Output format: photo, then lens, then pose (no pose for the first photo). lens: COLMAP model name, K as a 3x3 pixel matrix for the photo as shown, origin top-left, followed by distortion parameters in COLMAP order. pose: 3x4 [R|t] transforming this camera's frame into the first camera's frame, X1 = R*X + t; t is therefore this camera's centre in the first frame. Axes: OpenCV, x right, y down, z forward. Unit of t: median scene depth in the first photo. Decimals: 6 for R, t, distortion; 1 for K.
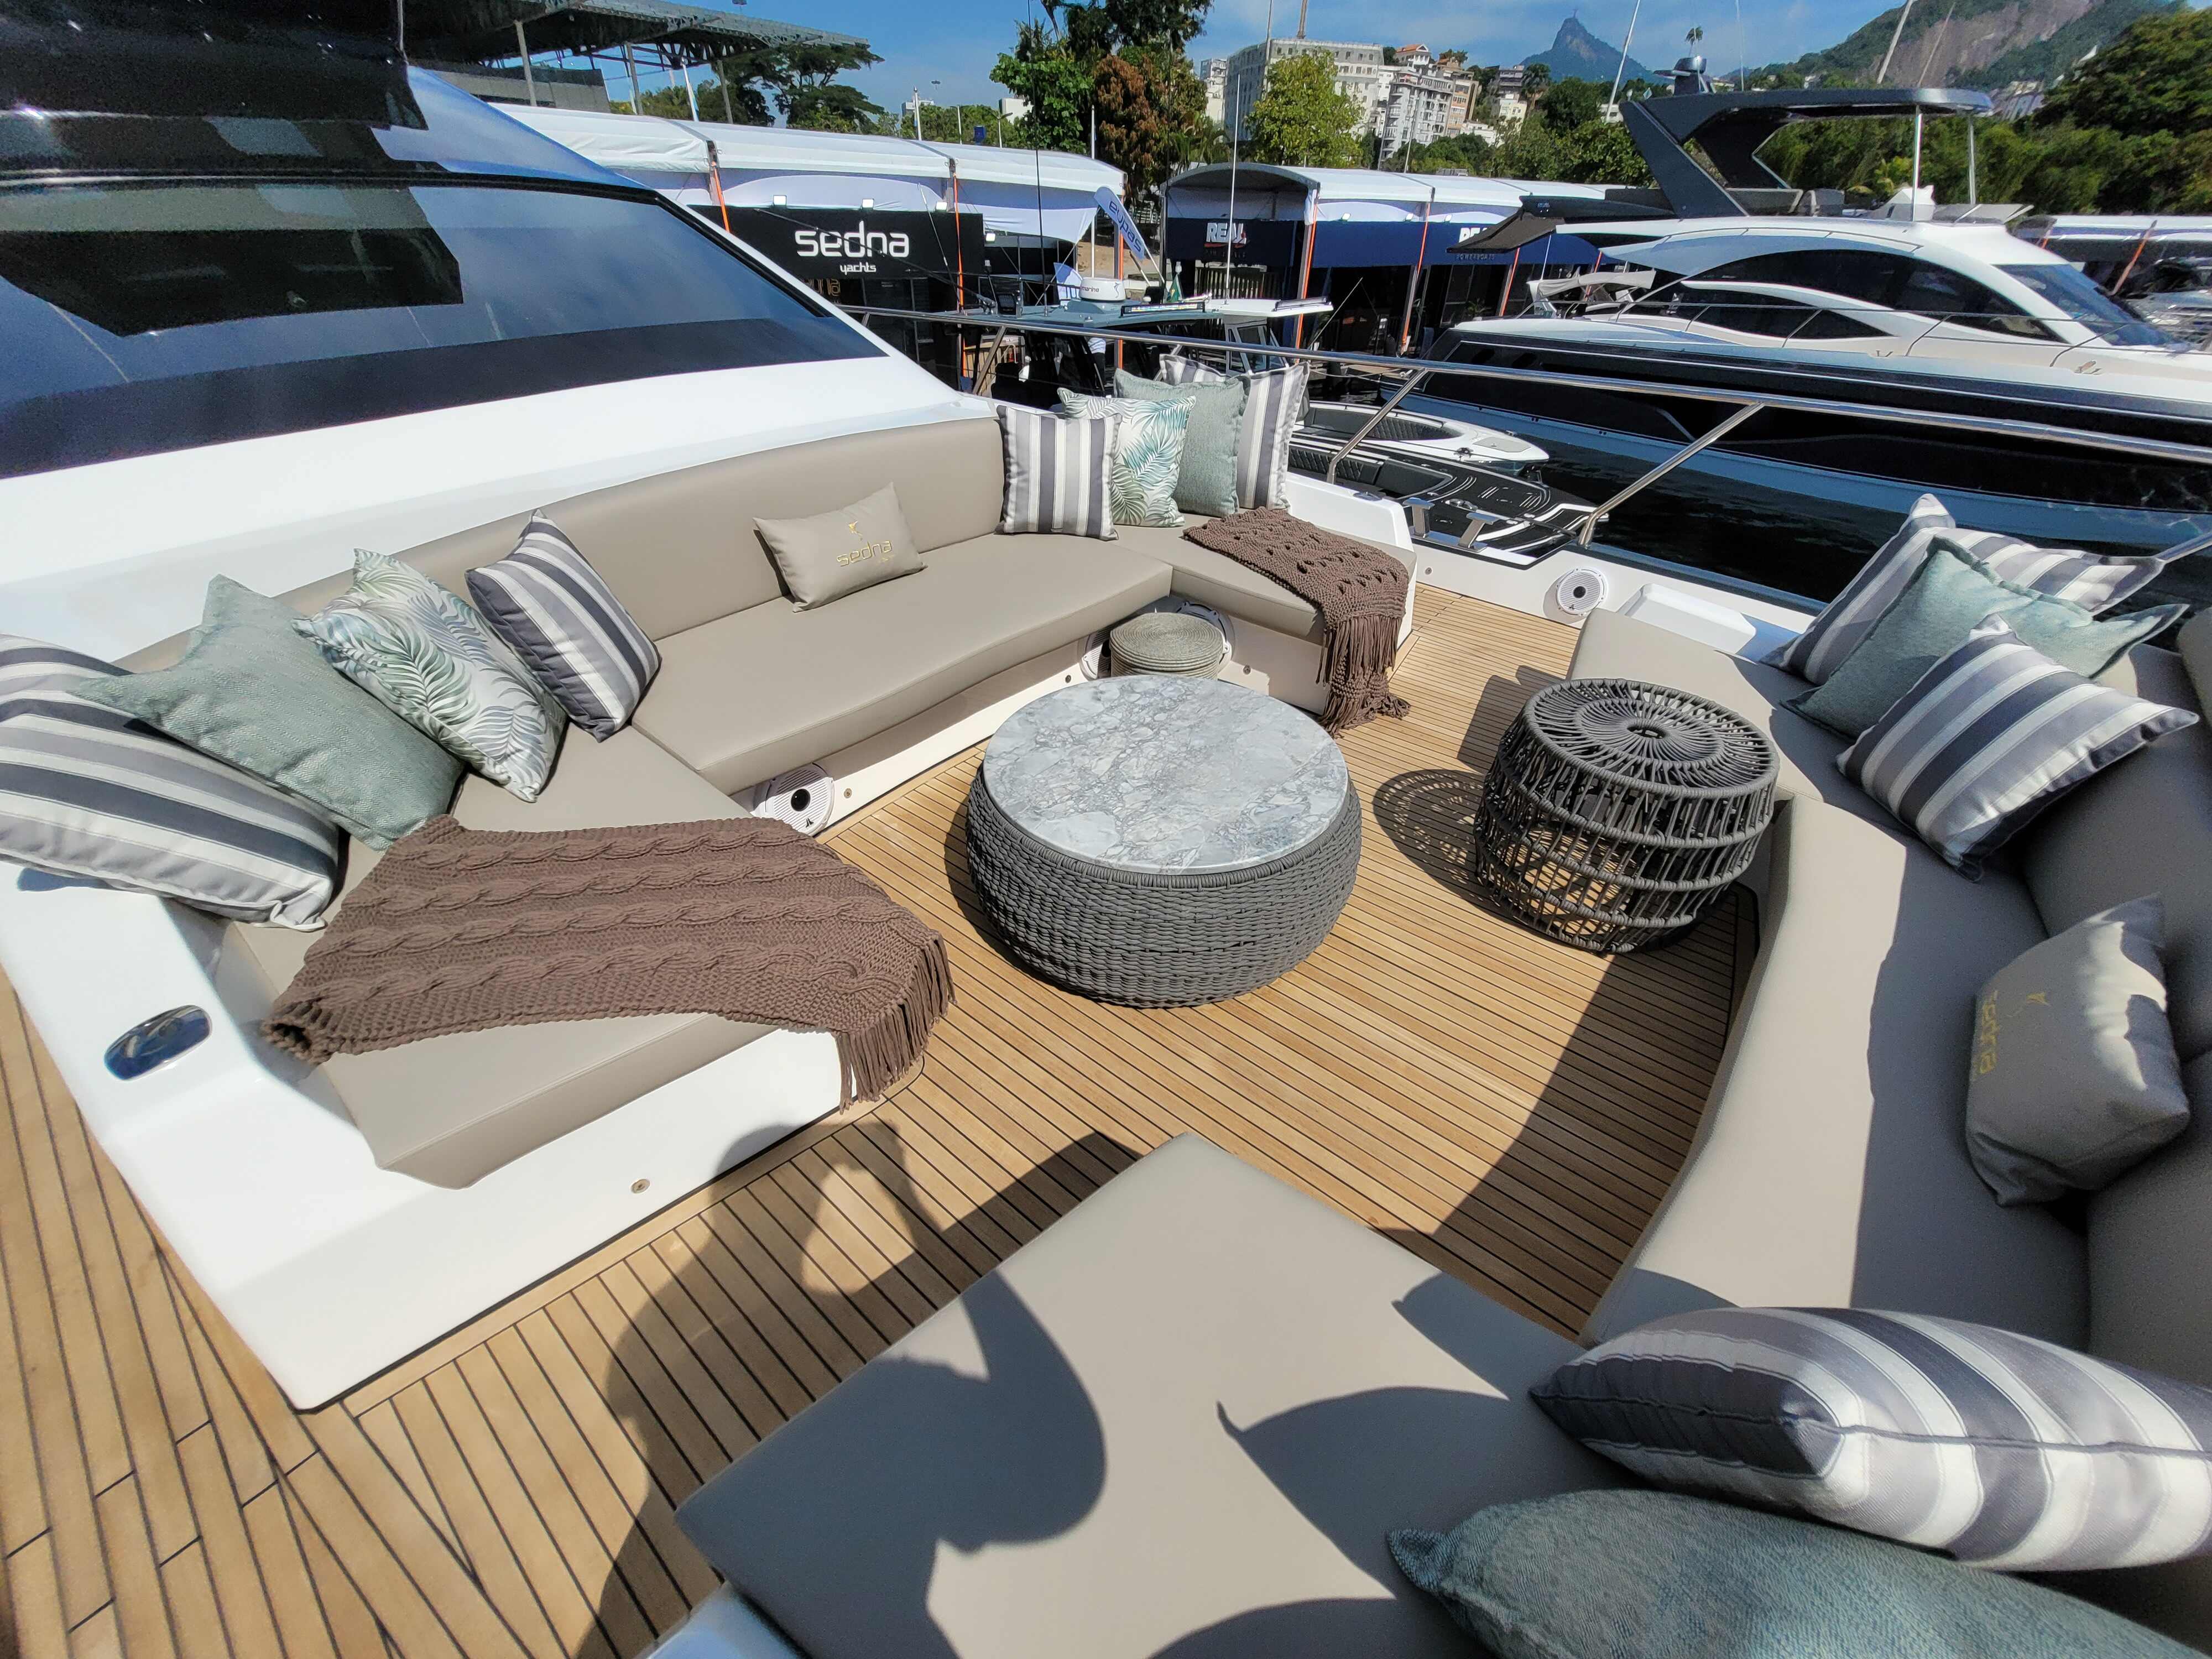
lens RADIAL K [[878.6, 0, 1111.5], [0, 878.6, 844.4], [0, 0, 1]] dist [0.002376, -0.000484]
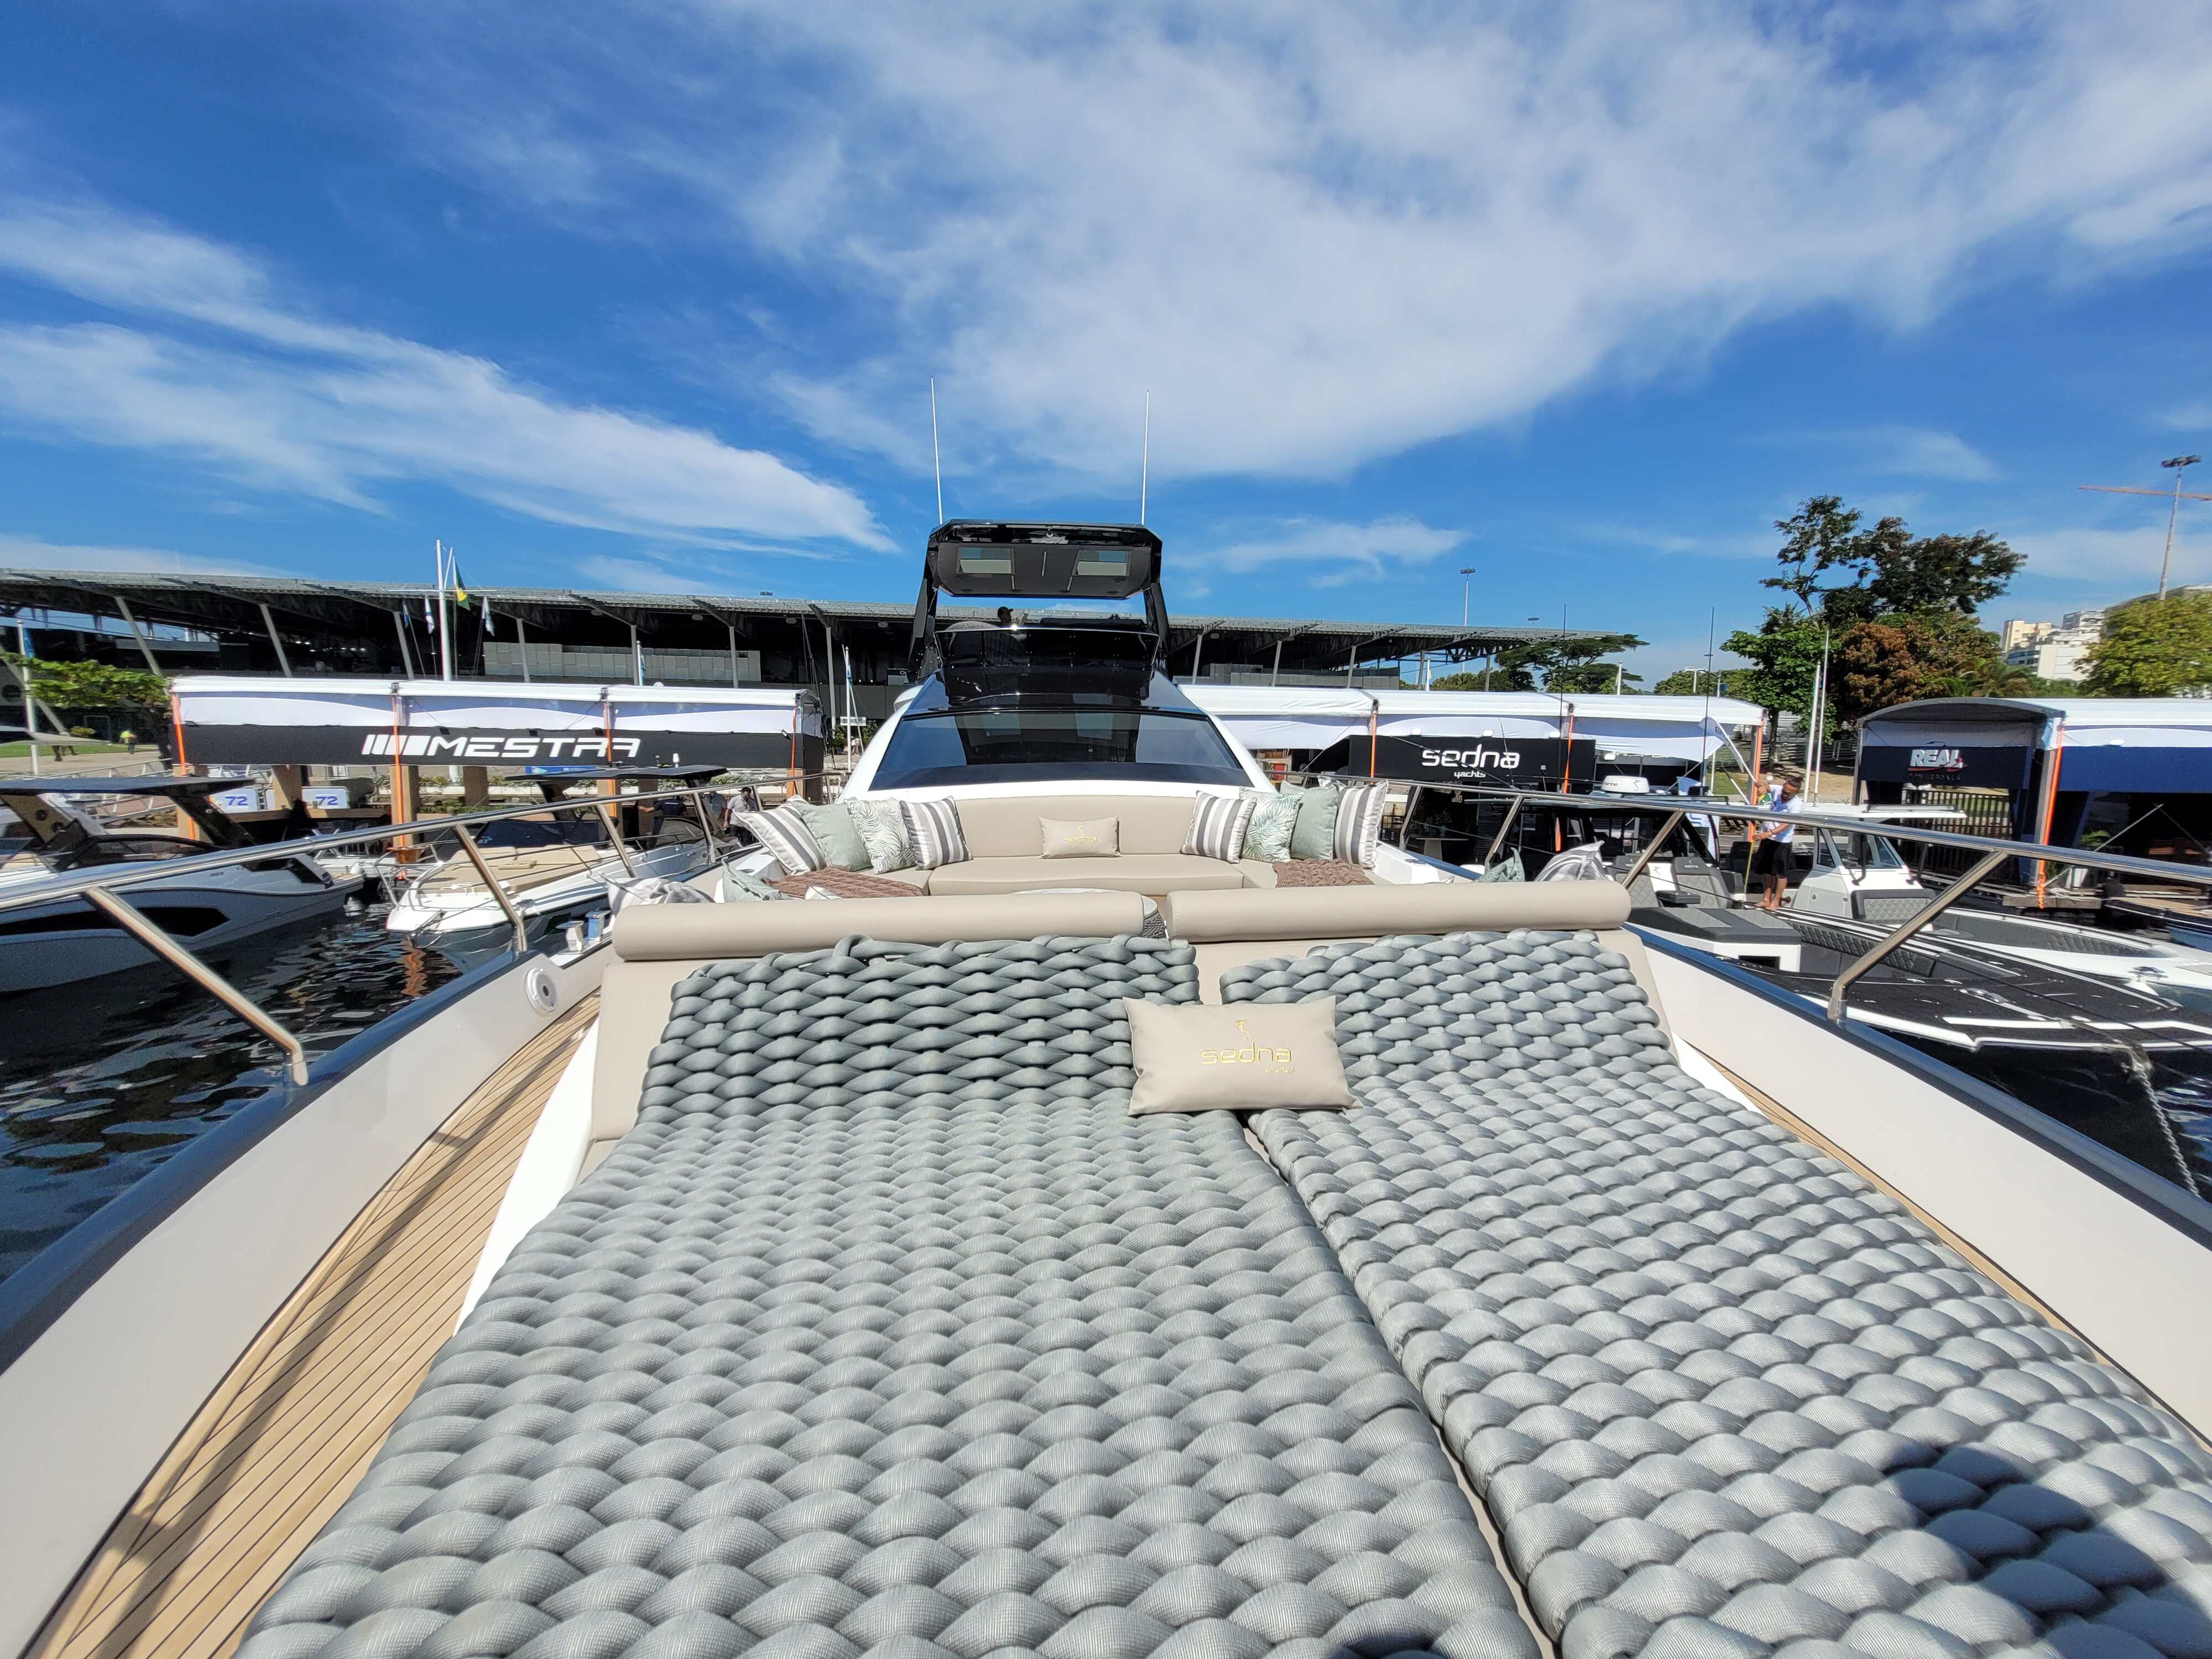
lens RADIAL K [[878.6, 0, 1111.5], [0, 878.6, 844.4], [0, 0, 1]] dist [0.002376, -0.000484]
pose [[0.717515, 0.072651, -0.692744, 0.098790], [-0.407790, 0.850101, -0.333219, 0.027341], [0.564694, 0.521584, 0.639587, -0.021369]]
